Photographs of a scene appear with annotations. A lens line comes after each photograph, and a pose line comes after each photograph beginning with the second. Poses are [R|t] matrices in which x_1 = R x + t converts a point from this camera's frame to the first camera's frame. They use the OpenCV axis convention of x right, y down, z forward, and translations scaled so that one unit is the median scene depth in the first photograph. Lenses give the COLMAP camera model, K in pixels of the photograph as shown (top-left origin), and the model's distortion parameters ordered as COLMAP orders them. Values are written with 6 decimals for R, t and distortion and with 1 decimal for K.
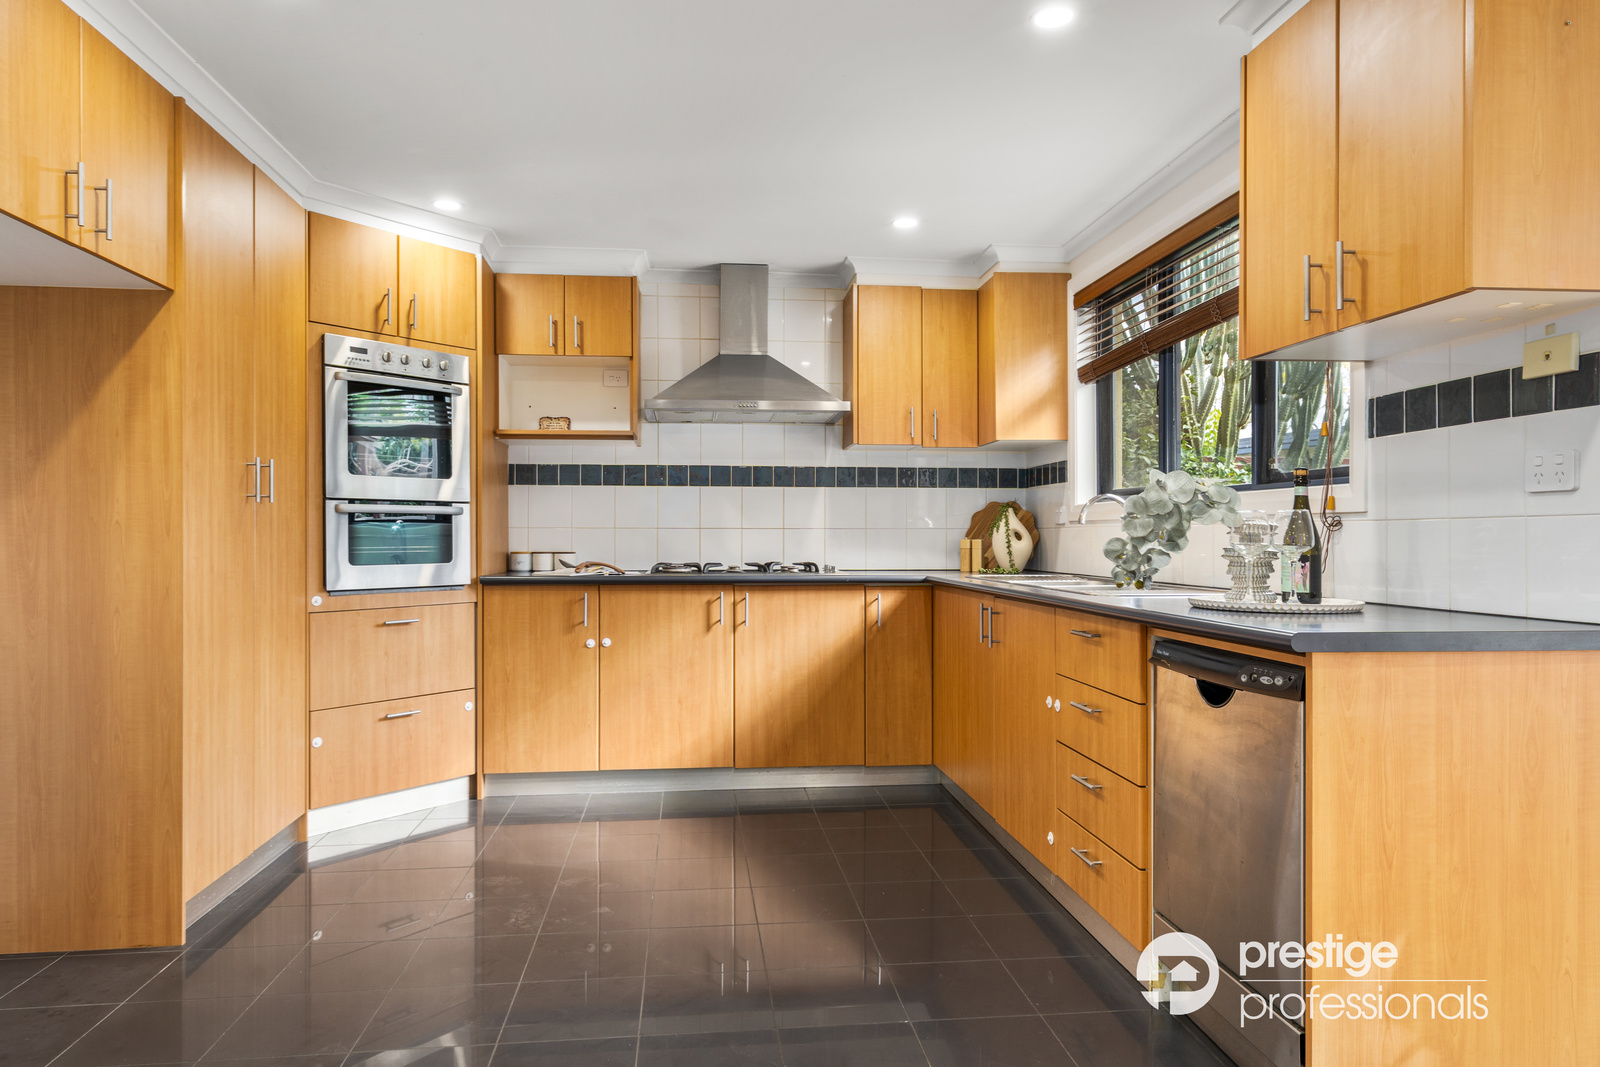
lens RADIAL K [[1014.9, 0, 798.8], [0, 1014.9, 535.5], [0, 0, 1]] dist [0.028159, 0.000686]
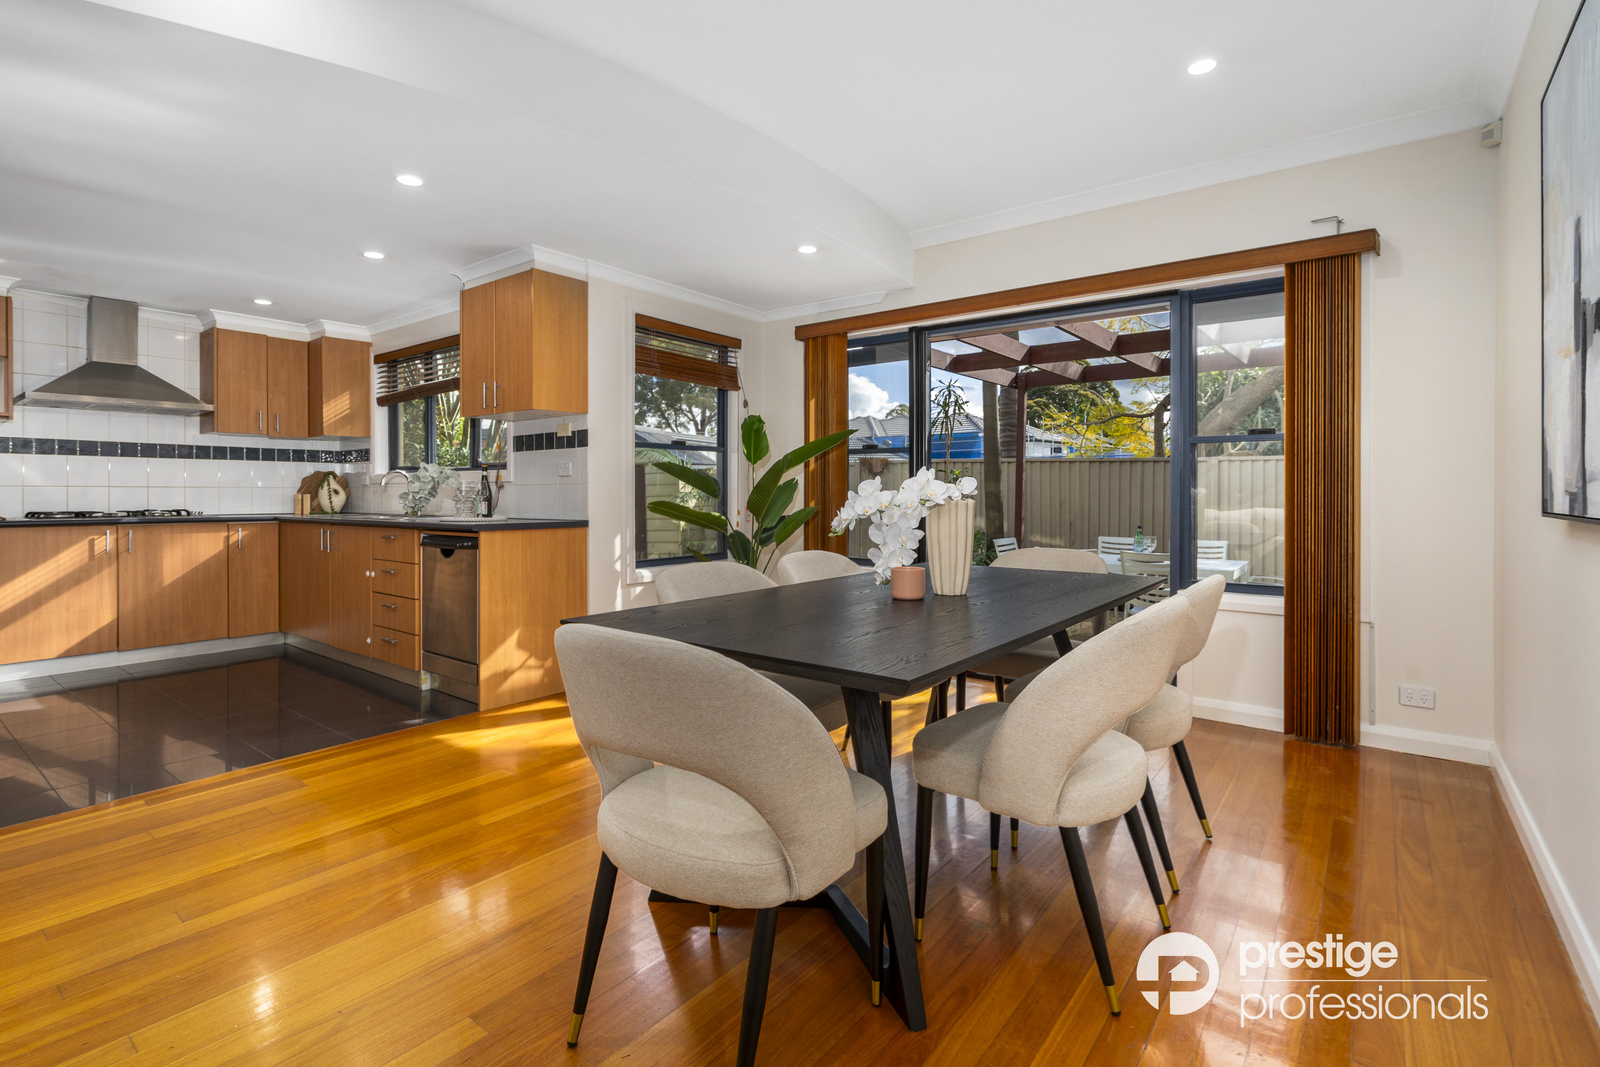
lens RADIAL K [[738.4, 0, 795.8], [0, 738.4, 496.4], [0, 0, 1]] dist [-0.000112, -0.000459]
pose [[0.692612, -0.001322, 0.721309, -0.151956], [-0.000713, 0.999997, 0.002518, 0.004120], [-0.721310, -0.002259, 0.692609, -0.428929]]
